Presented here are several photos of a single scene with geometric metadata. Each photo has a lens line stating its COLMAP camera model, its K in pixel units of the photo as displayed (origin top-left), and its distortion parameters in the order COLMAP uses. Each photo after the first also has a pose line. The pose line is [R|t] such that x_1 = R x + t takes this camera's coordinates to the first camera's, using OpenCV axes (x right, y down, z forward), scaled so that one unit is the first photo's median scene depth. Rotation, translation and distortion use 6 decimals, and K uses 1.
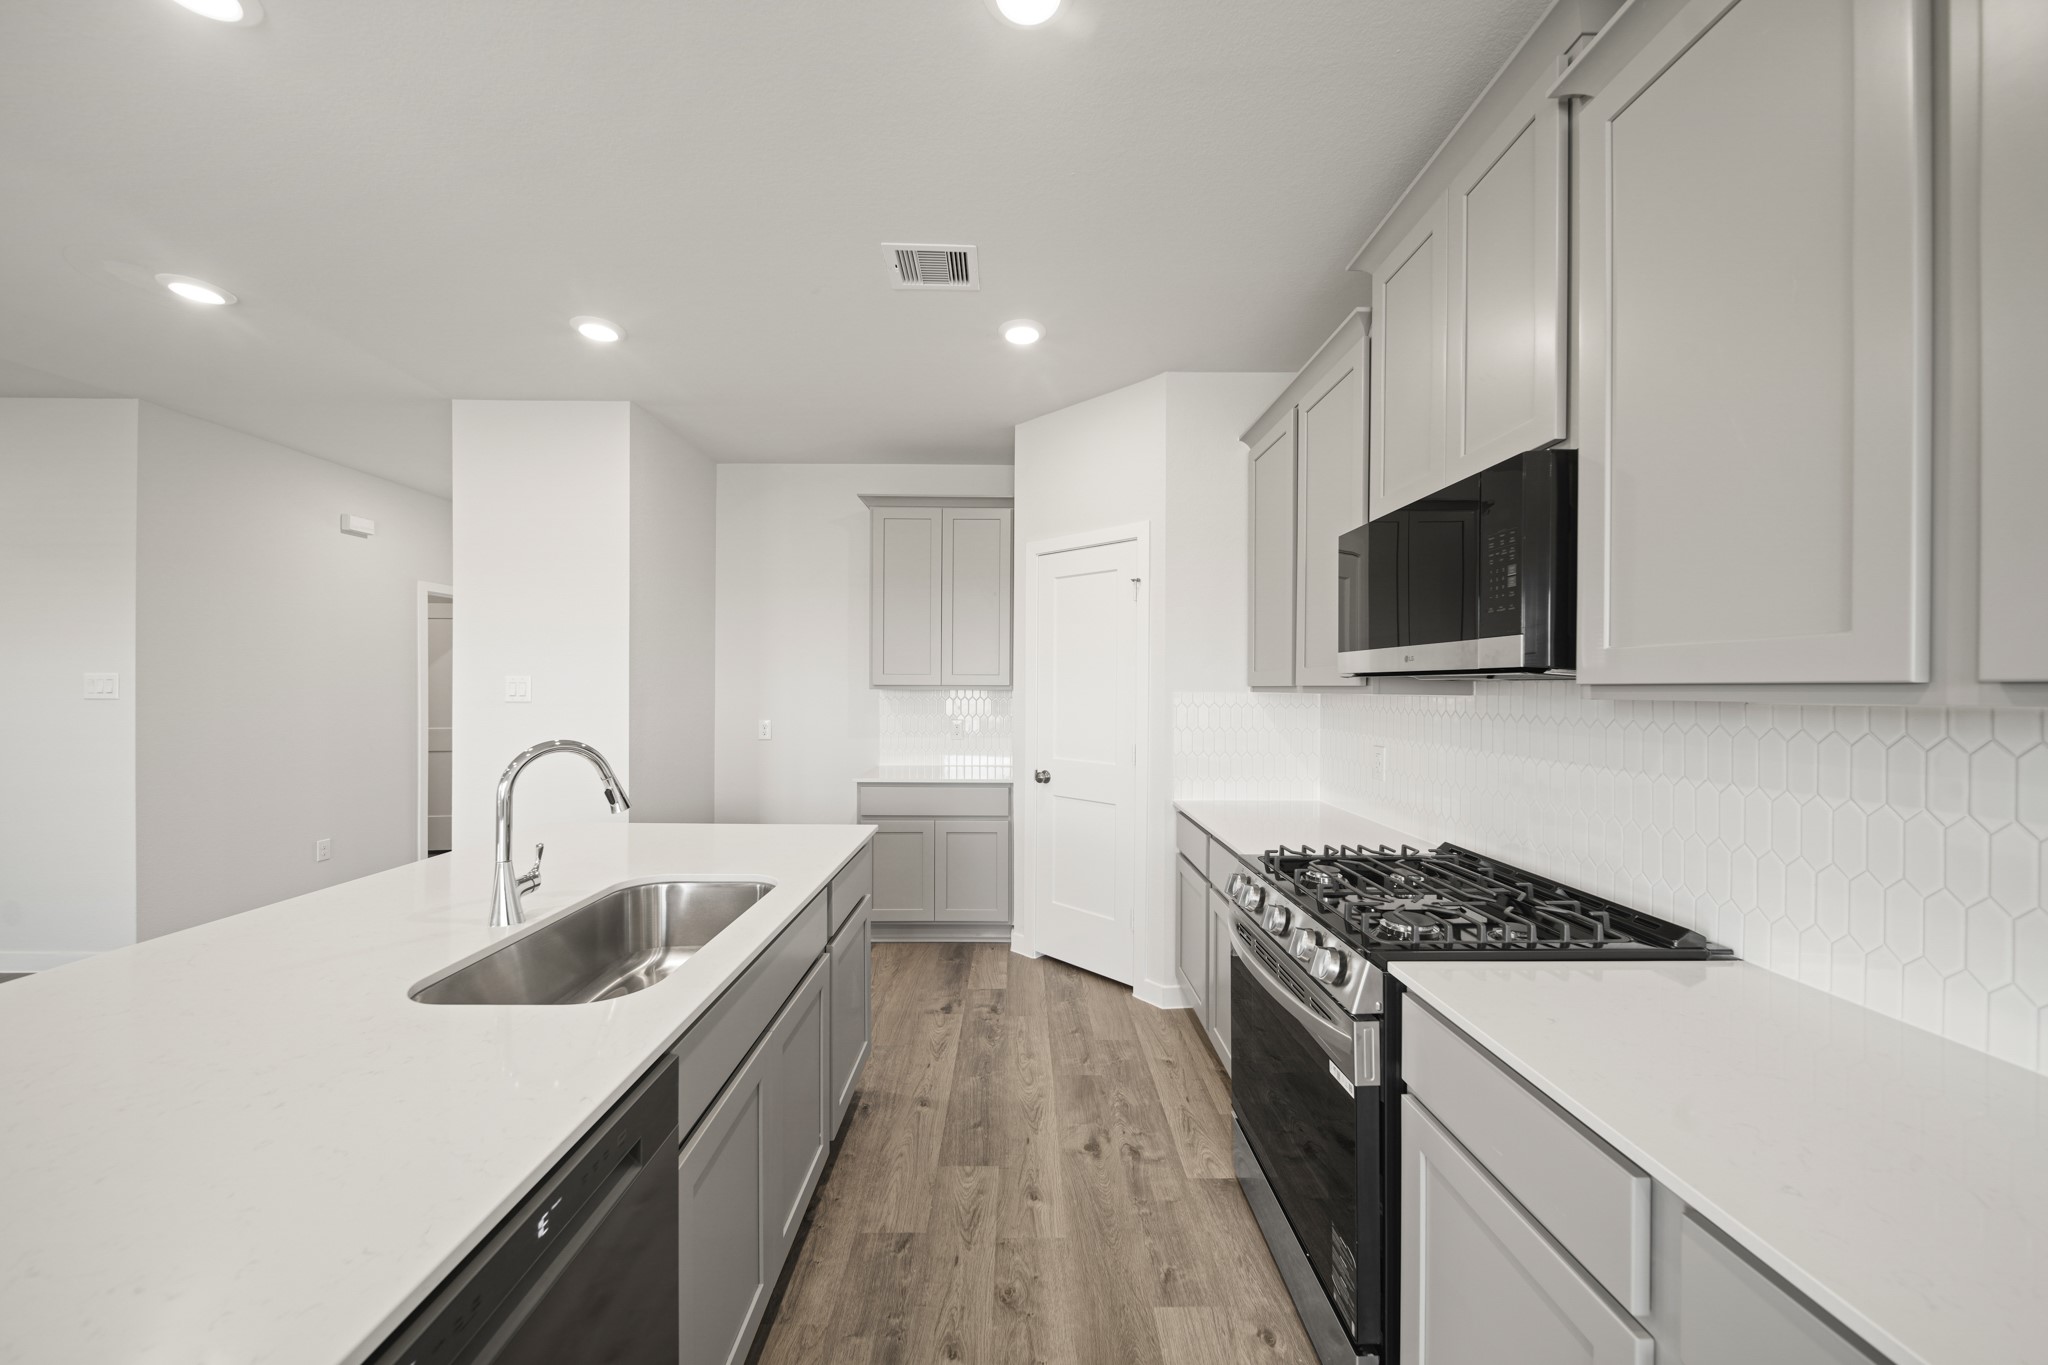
lens RADIAL K [[724.5, 0, 1019.6], [0, 724.5, 684.6], [0, 0, 1]] dist [0.000956, -0.001445]
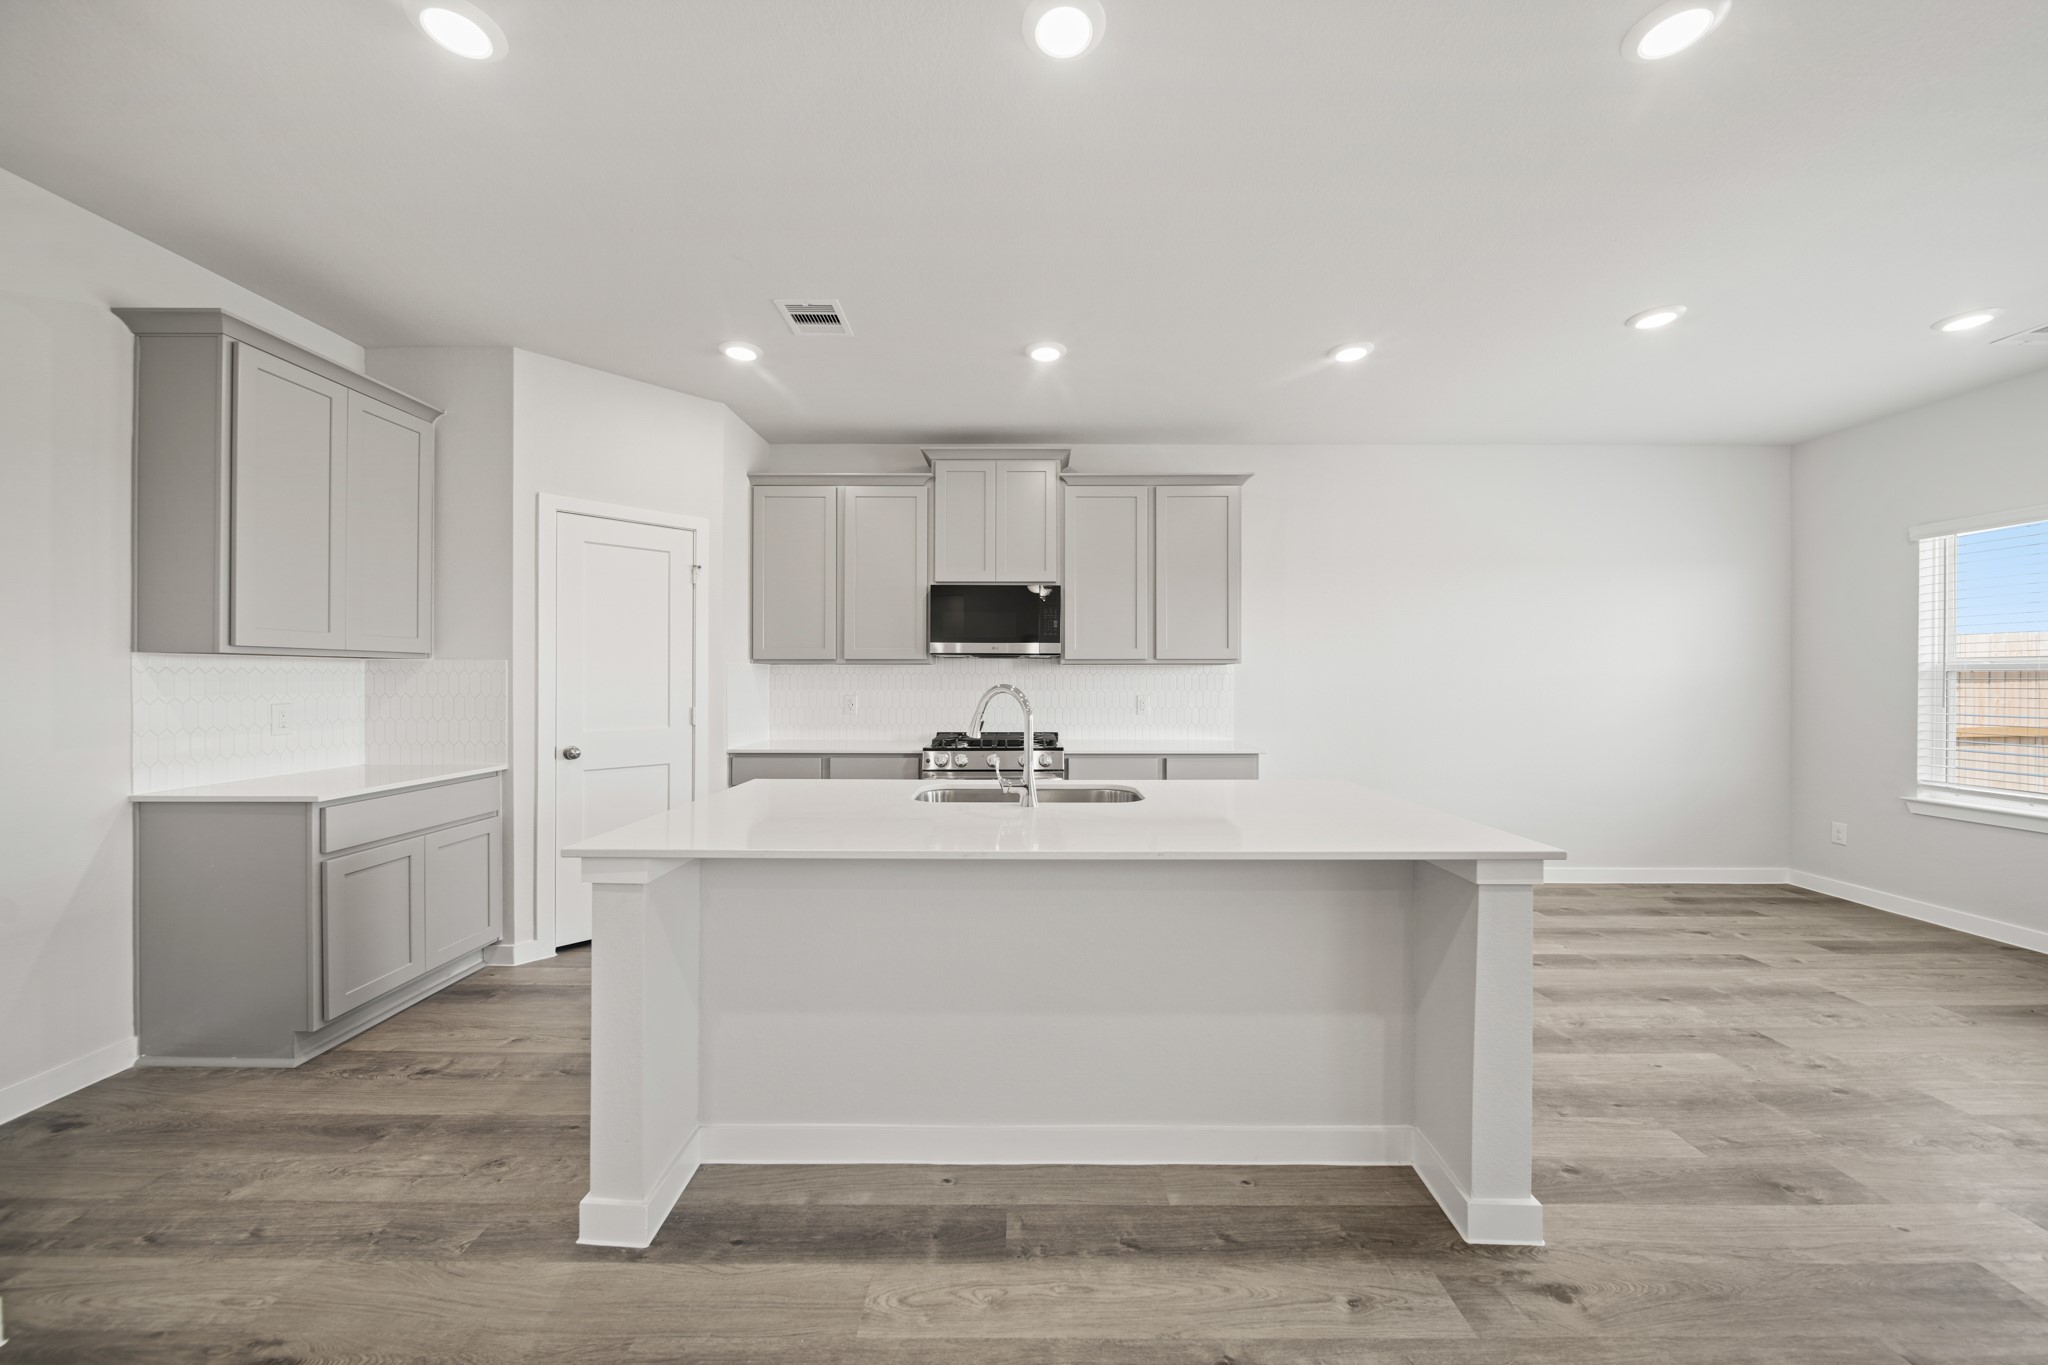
lens RADIAL K [[724.5, 0, 1026.2], [0, 724.5, 679.3], [0, 0, 1]] dist [0.000956, -0.001445]
pose [[-0.006842, -0.006203, 0.999957, -0.883176], [-0.004354, 0.999971, 0.006173, 0.023736], [-0.999967, -0.004312, -0.006869, 0.418462]]
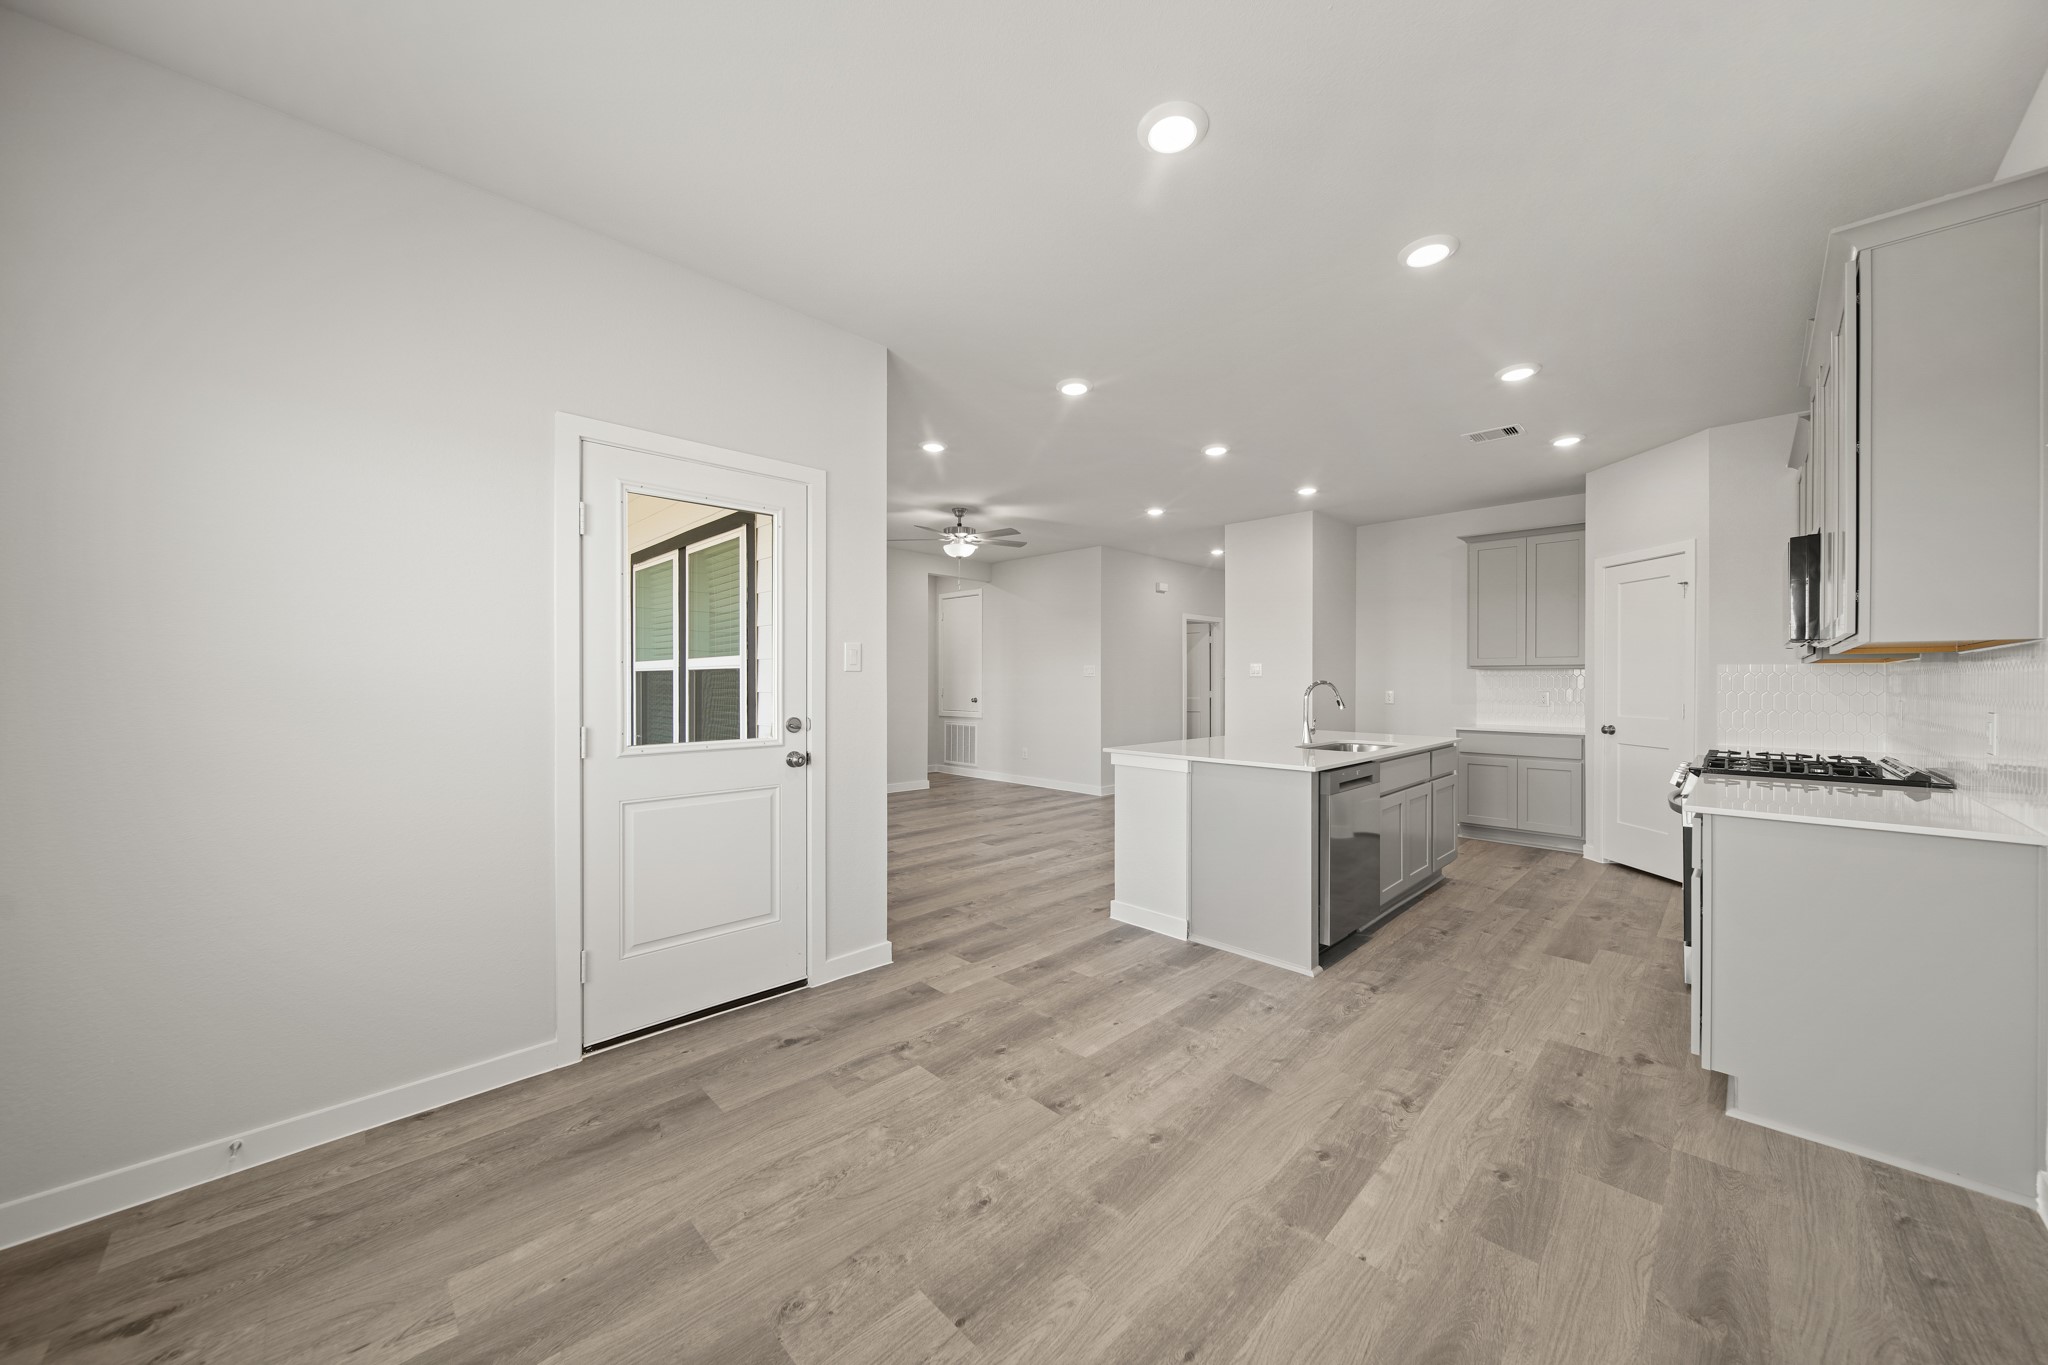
lens RADIAL K [[724.5, 0, 1020.9], [0, 724.5, 684.7], [0, 0, 1]] dist [0.000956, -0.001445]
pose [[0.705897, 0.001177, -0.708314, 0.214476], [0.003882, 0.999977, 0.005530, 0.030355], [0.708304, -0.006653, 0.705876, -0.738943]]
